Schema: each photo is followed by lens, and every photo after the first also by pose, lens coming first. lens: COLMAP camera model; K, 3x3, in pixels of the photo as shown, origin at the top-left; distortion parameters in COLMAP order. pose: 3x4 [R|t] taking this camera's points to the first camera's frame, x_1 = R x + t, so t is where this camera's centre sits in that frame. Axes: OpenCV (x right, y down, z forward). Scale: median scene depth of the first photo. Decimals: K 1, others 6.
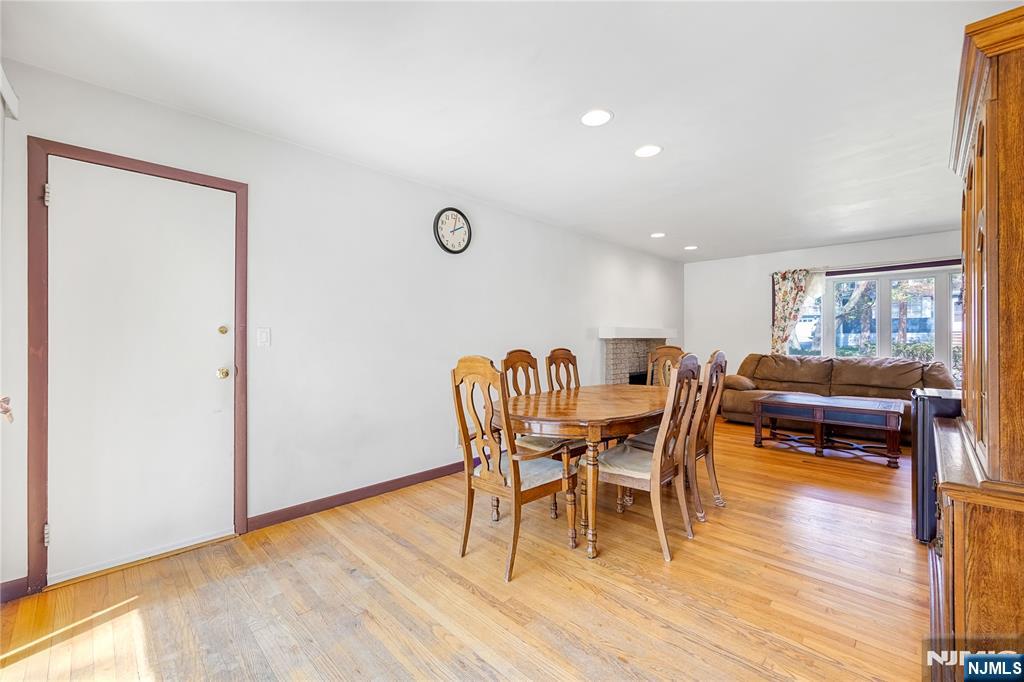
lens RADIAL K [[420.5, 0, 508.3], [0, 420.5, 338.7], [0, 0, 1]] dist [-0.003305, -0.000224]
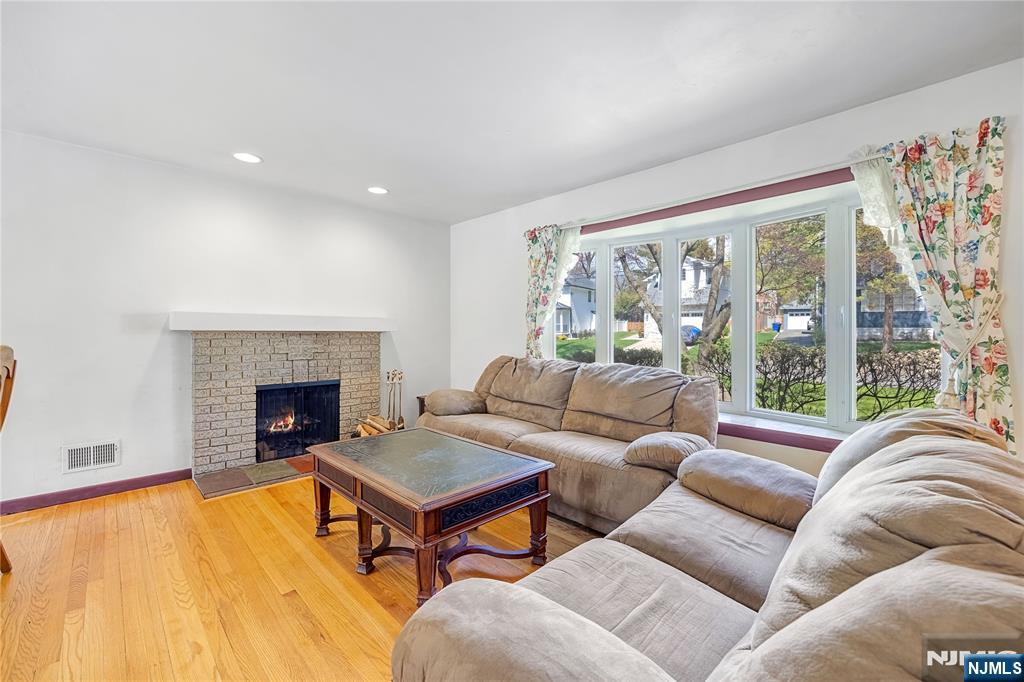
lens RADIAL K [[420.5, 0, 508.3], [0, 420.5, 338.7], [0, 0, 1]] dist [-0.003305, -0.000224]
pose [[0.999877, 0.006954, -0.014063, 0.637507], [-0.006720, 0.999839, 0.016633, -0.002540], [0.014177, -0.016537, 0.999763, 0.357526]]
